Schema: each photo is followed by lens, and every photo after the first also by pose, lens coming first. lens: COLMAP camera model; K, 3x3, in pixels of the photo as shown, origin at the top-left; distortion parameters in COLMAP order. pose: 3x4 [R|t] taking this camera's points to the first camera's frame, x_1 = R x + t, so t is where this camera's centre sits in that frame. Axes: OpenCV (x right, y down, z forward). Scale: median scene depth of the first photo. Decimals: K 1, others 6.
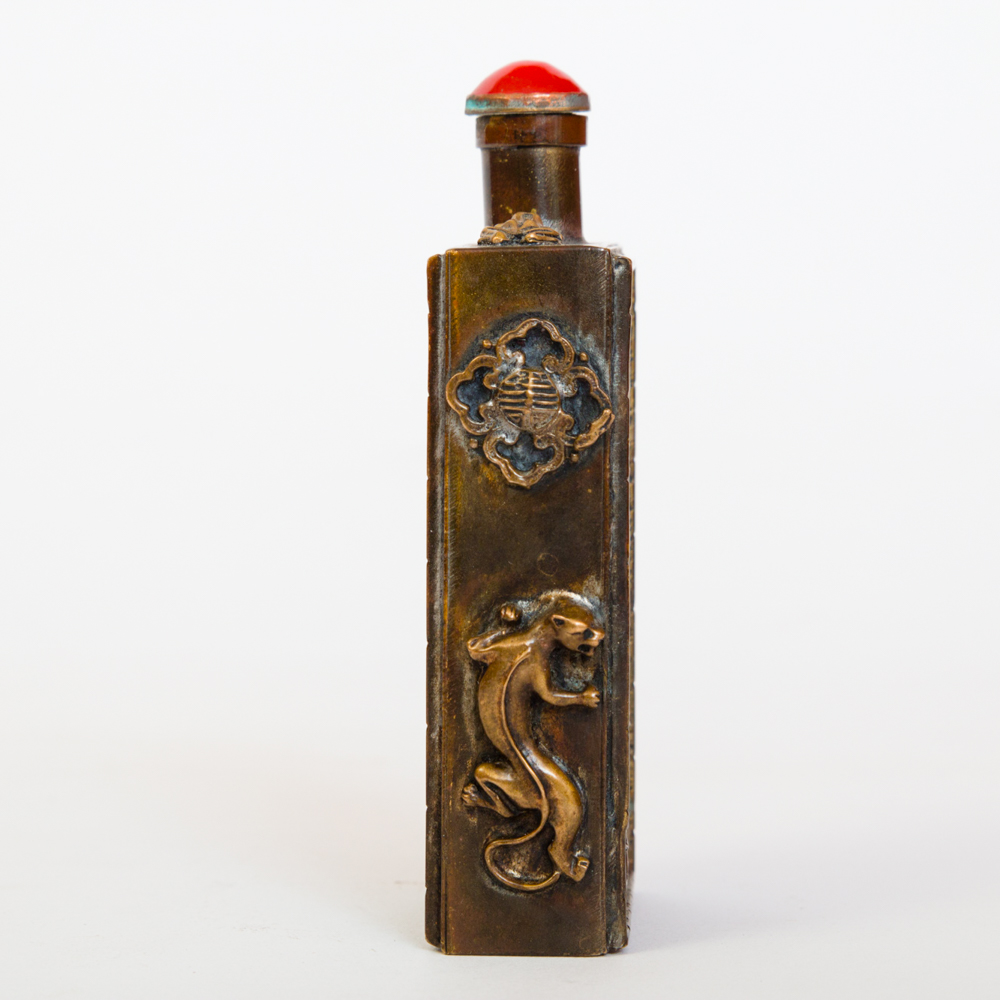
lens RADIAL K [[3496.5, 0, 504.6], [0, 3496.5, 500.4], [0, 0, 1]] dist [0.051807, 0.000000]
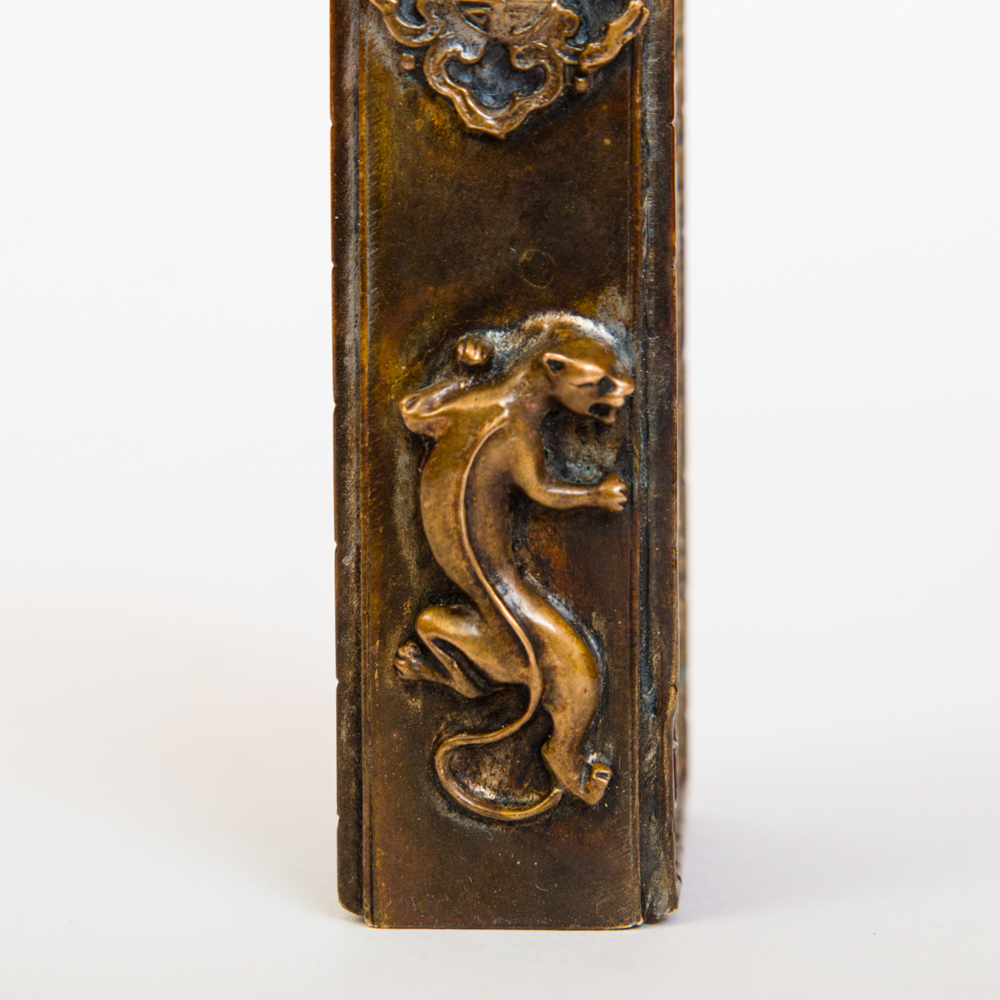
lens RADIAL K [[4802.6, 0, 499.5], [0, 4802.6, 499.1], [0, 0, 1]] dist [-0.069056, 0.000000]
pose [[0.999957, -0.009121, -0.001354, 0.006803], [0.009181, 0.998476, 0.054422, 0.013006], [0.000856, -0.054432, 0.998517, 0.192698]]
